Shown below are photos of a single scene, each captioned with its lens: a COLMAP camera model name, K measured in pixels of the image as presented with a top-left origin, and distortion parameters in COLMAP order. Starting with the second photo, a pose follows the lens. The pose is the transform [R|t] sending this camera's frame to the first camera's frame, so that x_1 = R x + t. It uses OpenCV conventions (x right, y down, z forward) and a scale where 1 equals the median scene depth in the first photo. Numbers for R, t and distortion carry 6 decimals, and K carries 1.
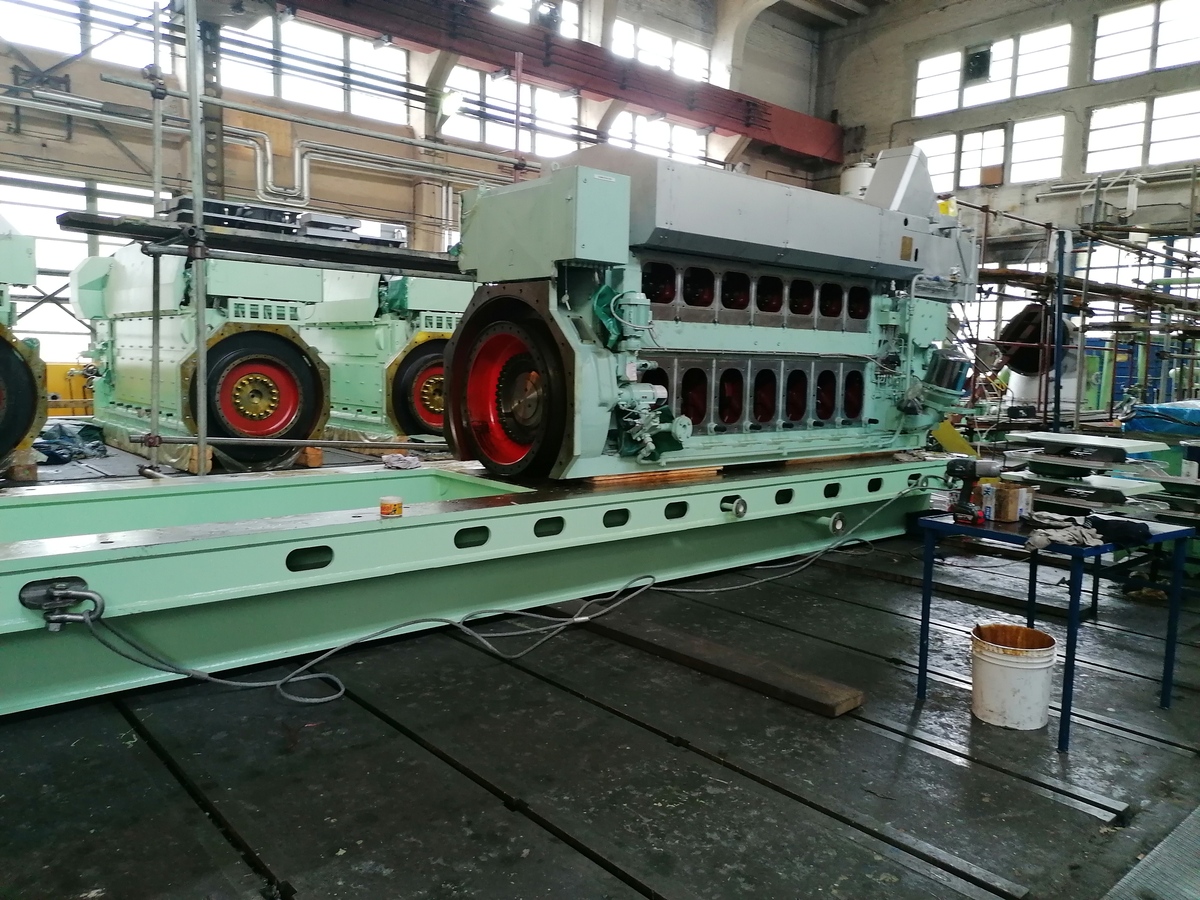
lens RADIAL K [[903.6, 0, 600.0], [0, 903.6, 450.0], [0, 0, 1]] dist [0.043435, -0.042866]
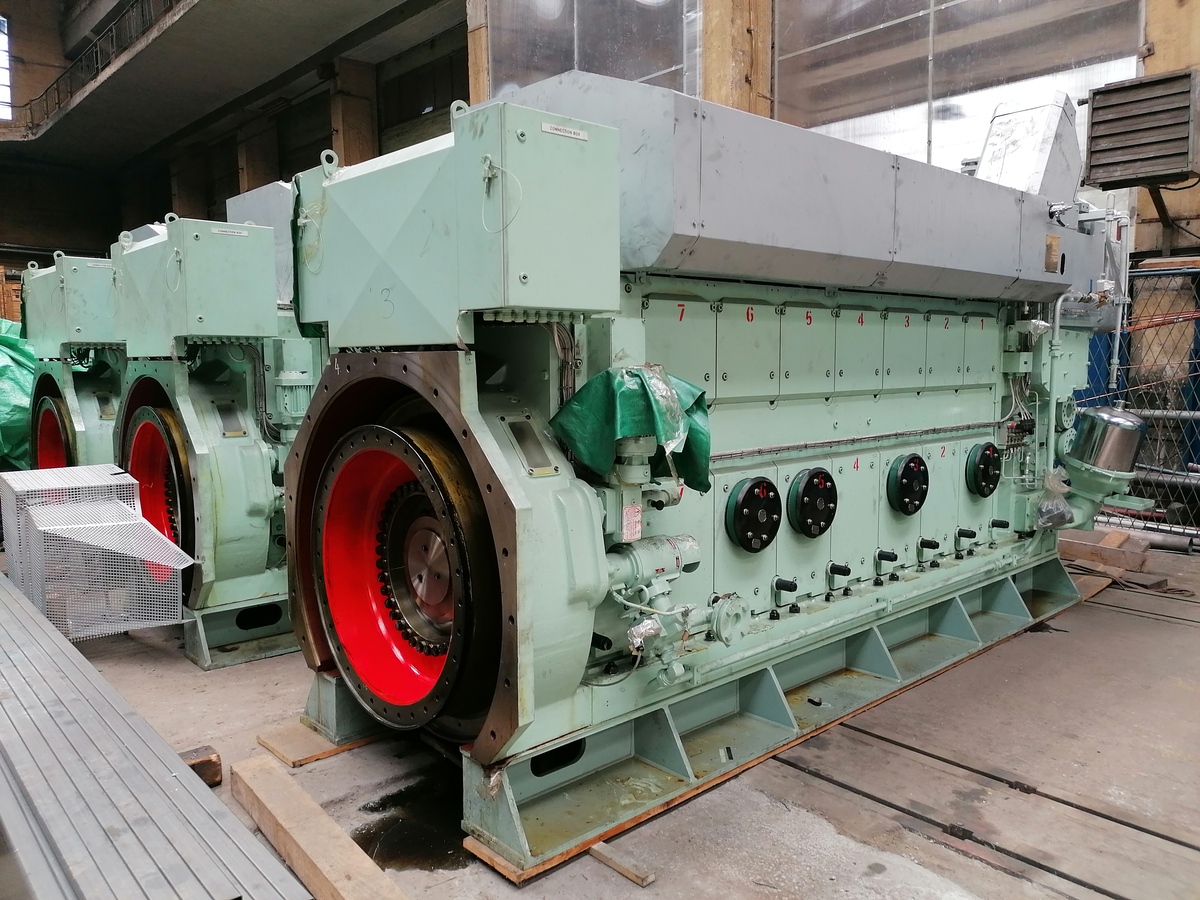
lens RADIAL K [[903.6, 0, 600.0], [0, 903.6, 450.0], [0, 0, 1]] dist [0.043435, -0.042866]
pose [[0.999243, -0.029554, 0.025282, 0.005322], [0.029550, 0.999563, 0.000504, -0.129531], [-0.025286, 0.000243, 0.999680, 0.507261]]
